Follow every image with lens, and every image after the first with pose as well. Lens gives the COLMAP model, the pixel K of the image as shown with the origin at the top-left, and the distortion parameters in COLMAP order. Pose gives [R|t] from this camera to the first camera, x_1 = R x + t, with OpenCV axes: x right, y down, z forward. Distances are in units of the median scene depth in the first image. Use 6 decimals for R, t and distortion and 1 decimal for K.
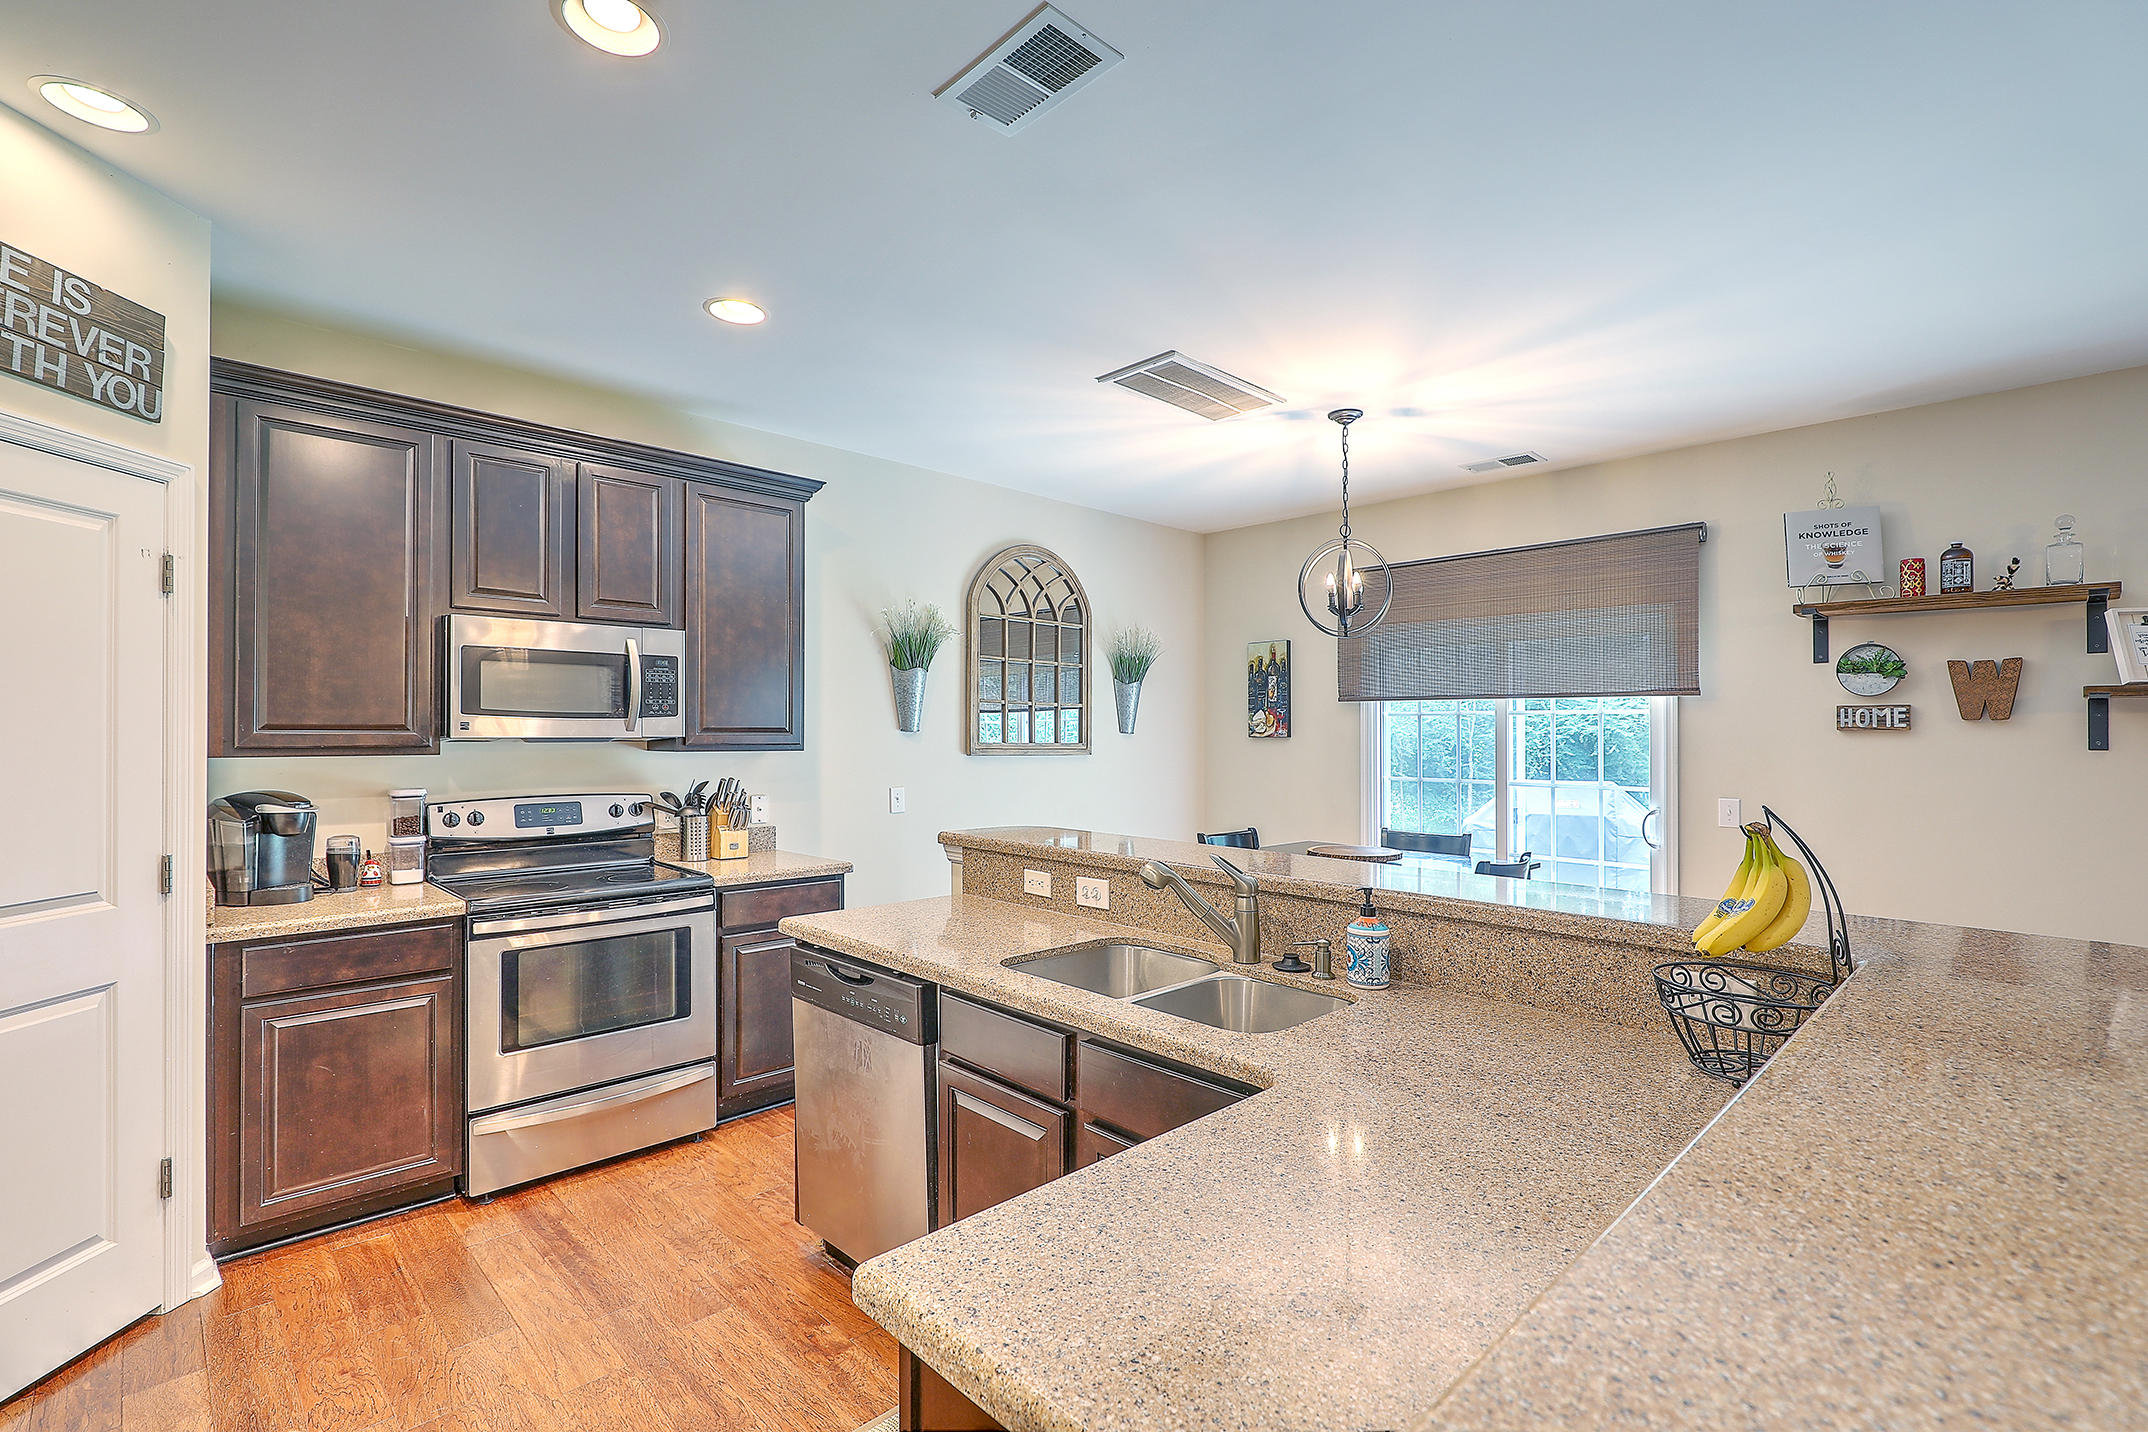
lens RADIAL K [[983.1, 0, 1073.8], [0, 983.1, 724.8], [0, 0, 1]] dist [0.007902, -0.001802]
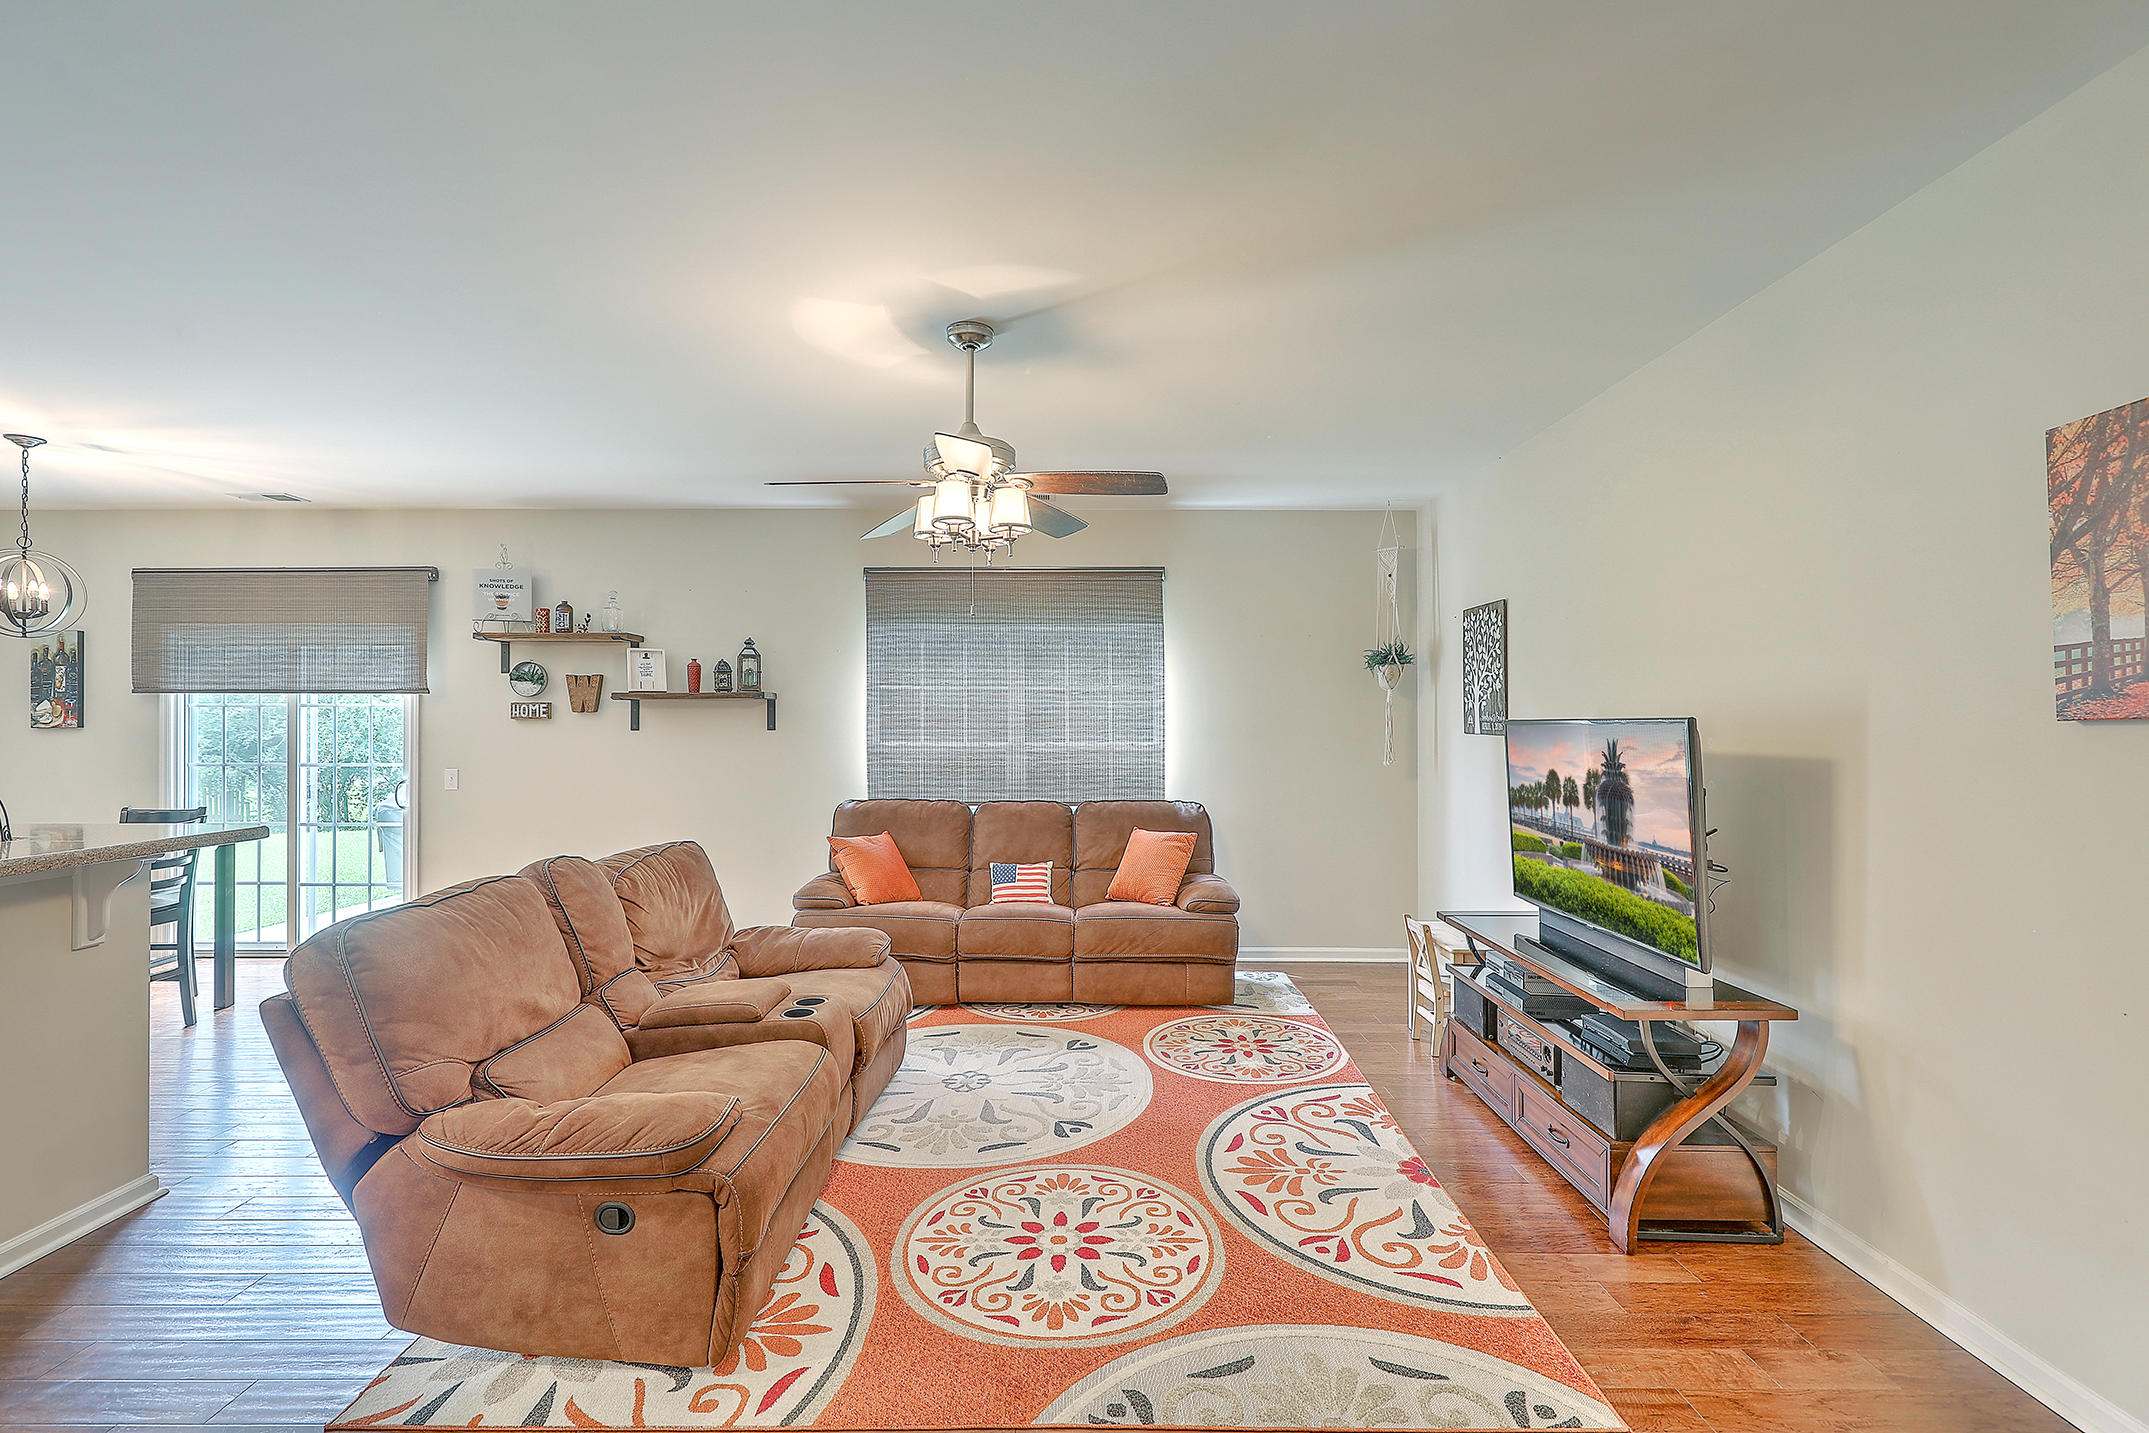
lens RADIAL K [[983.6, 0, 1065.5], [0, 983.6, 715.3], [0, 0, 1]] dist [0.007902, -0.001802]
pose [[0.700742, 0.000453, 0.713414, 0.304186], [-0.000305, 1.000000, -0.000335, 0.000401], [-0.713414, 0.000018, 0.700742, -0.644050]]
